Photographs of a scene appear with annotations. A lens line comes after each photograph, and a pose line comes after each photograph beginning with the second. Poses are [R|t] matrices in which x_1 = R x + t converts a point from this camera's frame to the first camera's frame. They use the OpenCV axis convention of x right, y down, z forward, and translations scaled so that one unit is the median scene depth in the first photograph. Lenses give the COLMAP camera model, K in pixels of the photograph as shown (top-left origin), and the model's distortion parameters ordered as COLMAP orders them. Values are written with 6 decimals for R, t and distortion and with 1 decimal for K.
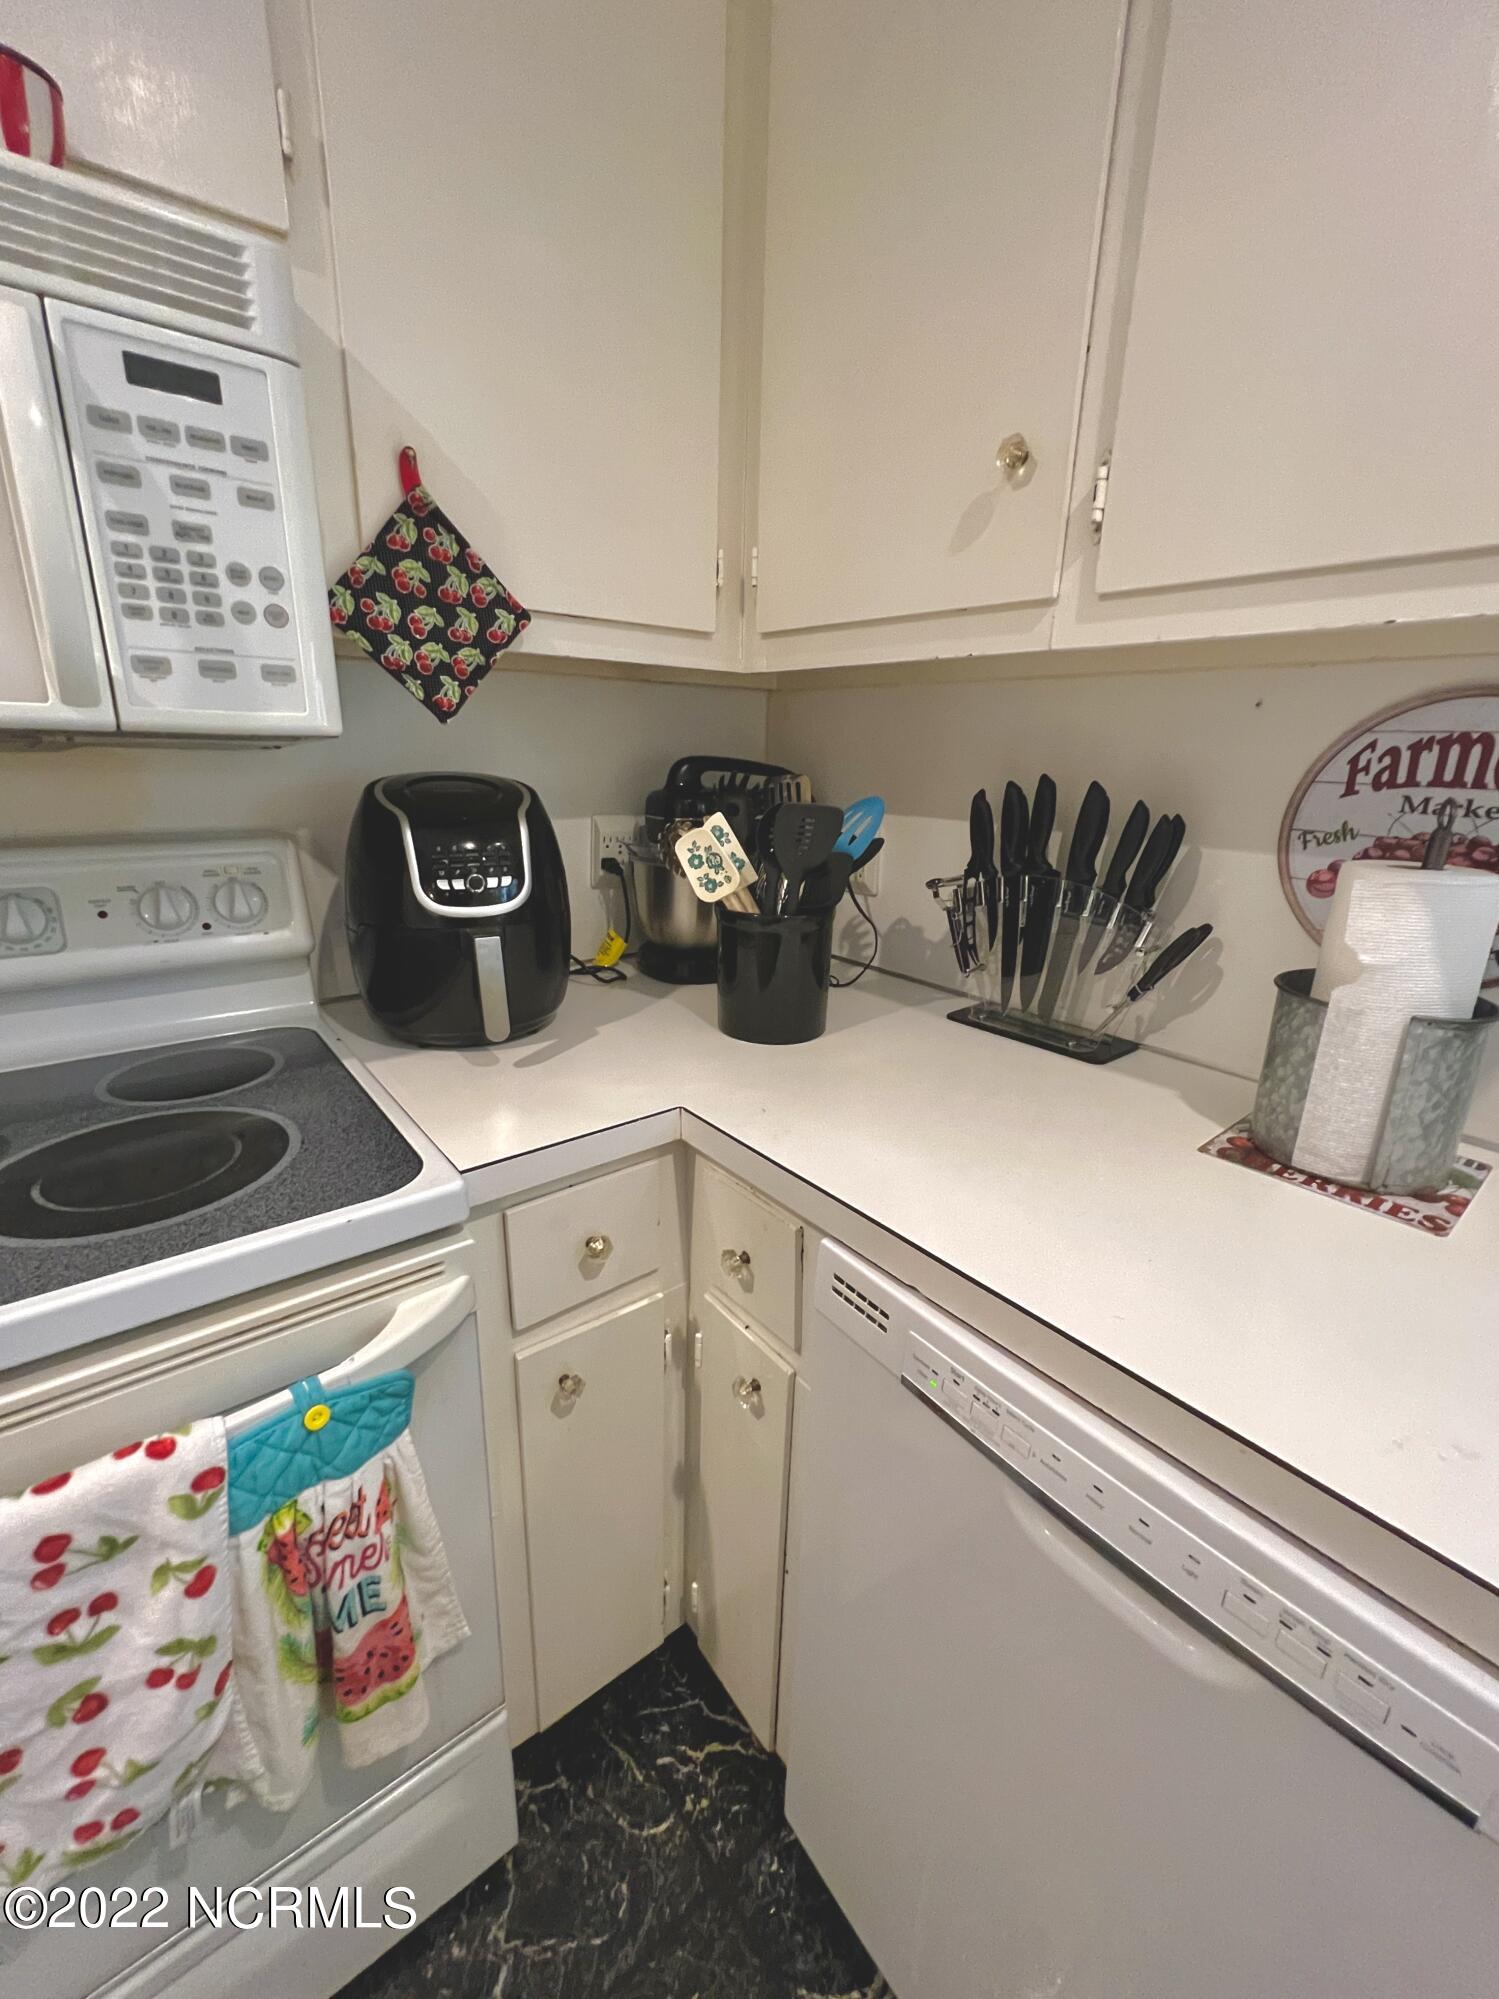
lens RADIAL K [[804.9, 0, 743.8], [0, 804.9, 998.7], [0, 0, 1]] dist [0.001676, 0.001241]
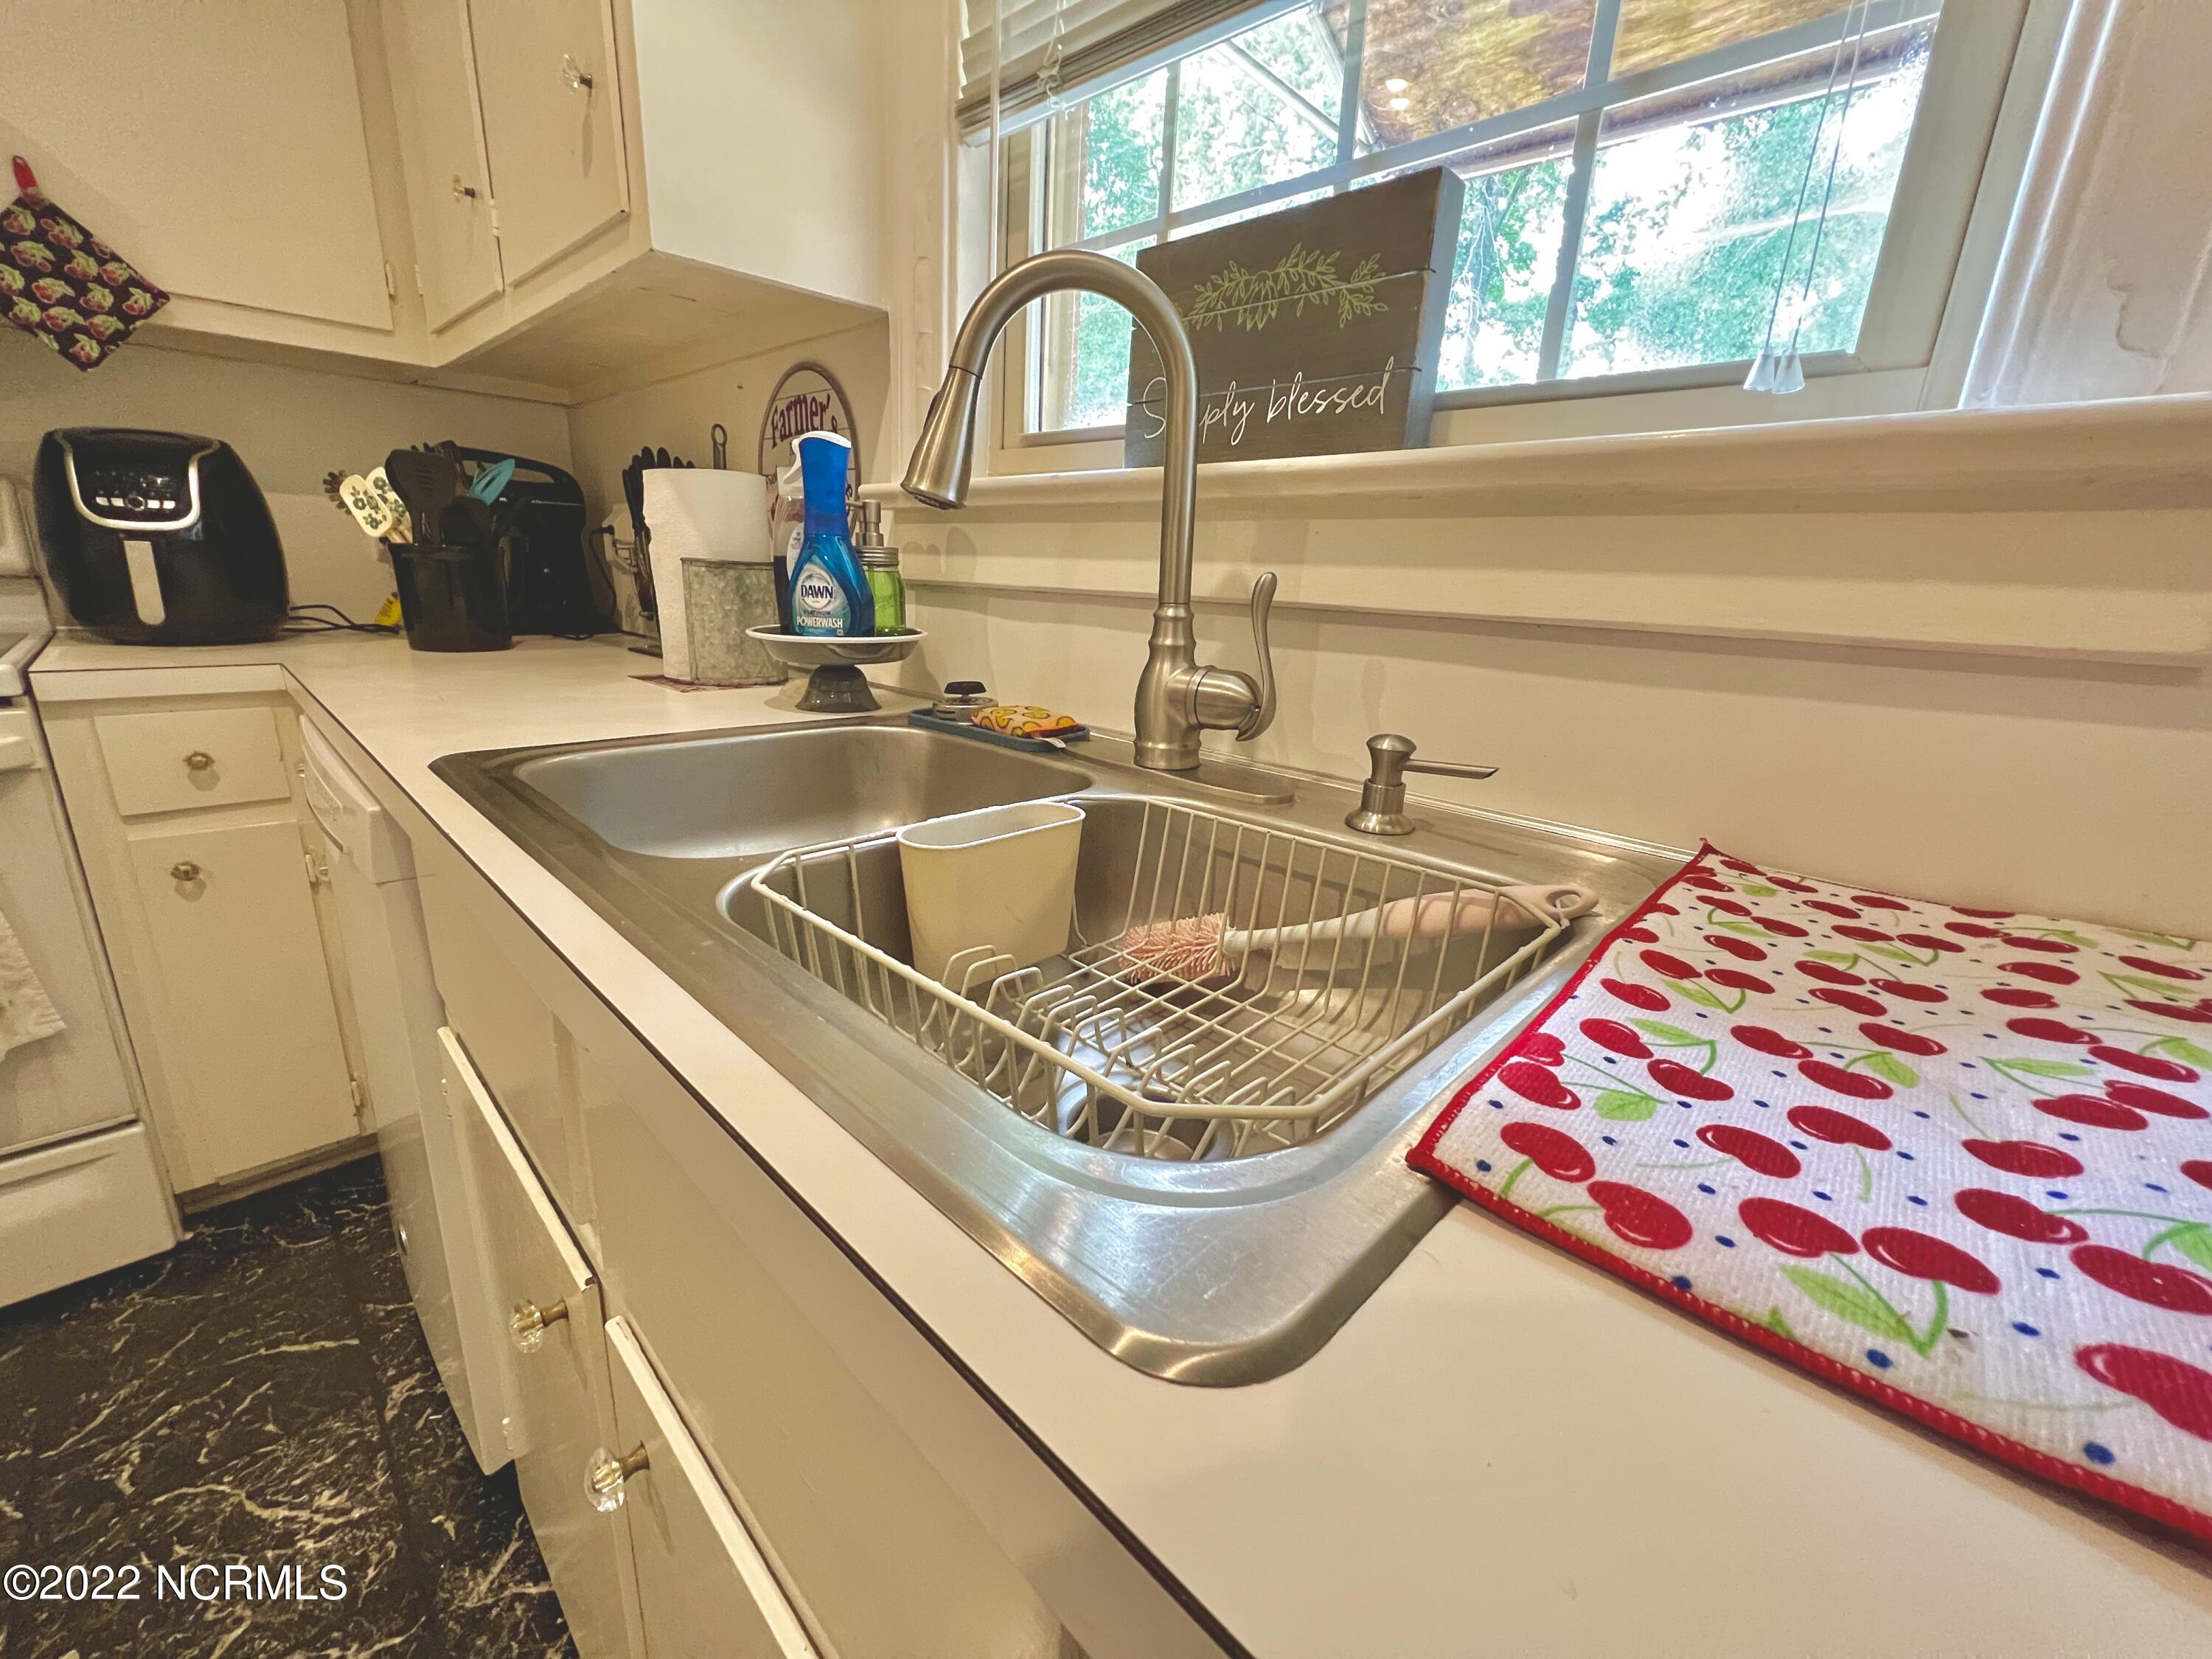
lens RADIAL K [[890.6, 0, 1108.3], [0, 890.6, 822.3], [0, 0, 1]] dist [0.001676, 0.001241]
pose [[0.991227, -0.008065, 0.131925, 1.083743], [0.009166, 0.999928, -0.007742, 0.418595], [-0.131854, 0.008884, 0.991229, -0.658473]]
